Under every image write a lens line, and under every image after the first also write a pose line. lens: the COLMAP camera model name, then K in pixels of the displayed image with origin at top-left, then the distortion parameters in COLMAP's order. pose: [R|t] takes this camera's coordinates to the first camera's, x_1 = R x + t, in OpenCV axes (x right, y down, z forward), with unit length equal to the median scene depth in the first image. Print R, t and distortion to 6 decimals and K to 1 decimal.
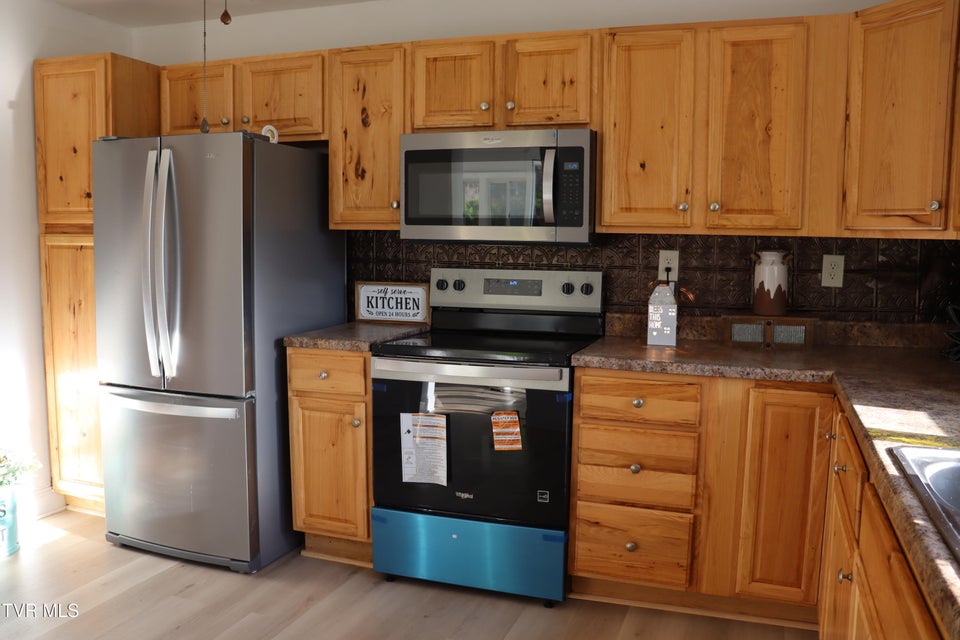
lens RADIAL K [[790.7, 0, 480.0], [0, 790.7, 320.0], [0, 0, 1]] dist [-0.184716, 0.174890]
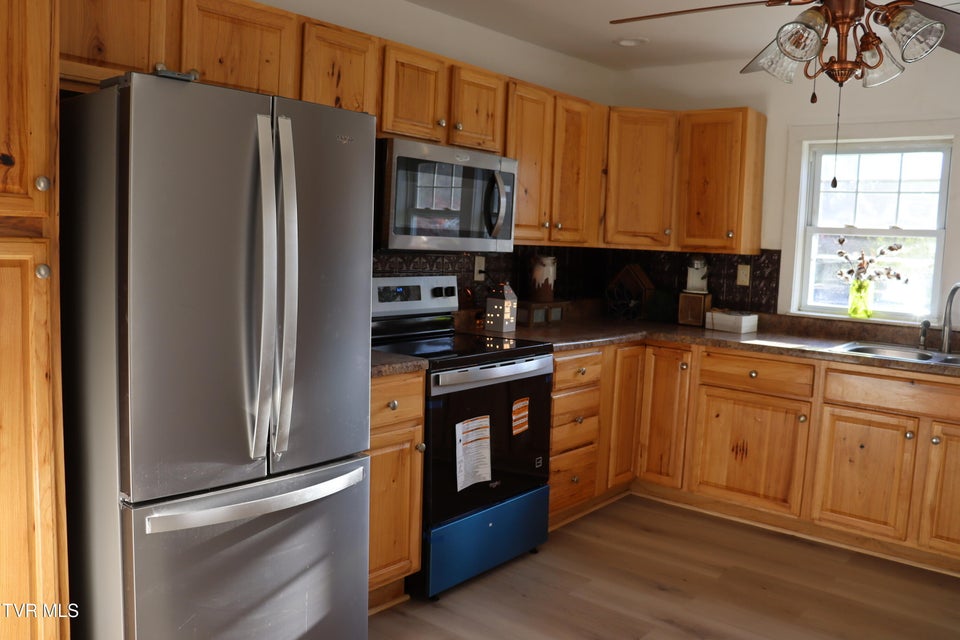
lens RADIAL K [[790.7, 0, 480.0], [0, 790.7, 320.0], [0, 0, 1]] dist [-0.184716, 0.174890]
pose [[0.342255, -0.089804, 0.935306, -1.012901], [0.069918, 0.995097, 0.069959, -0.082034], [-0.937002, 0.041451, 0.346856, 0.614823]]
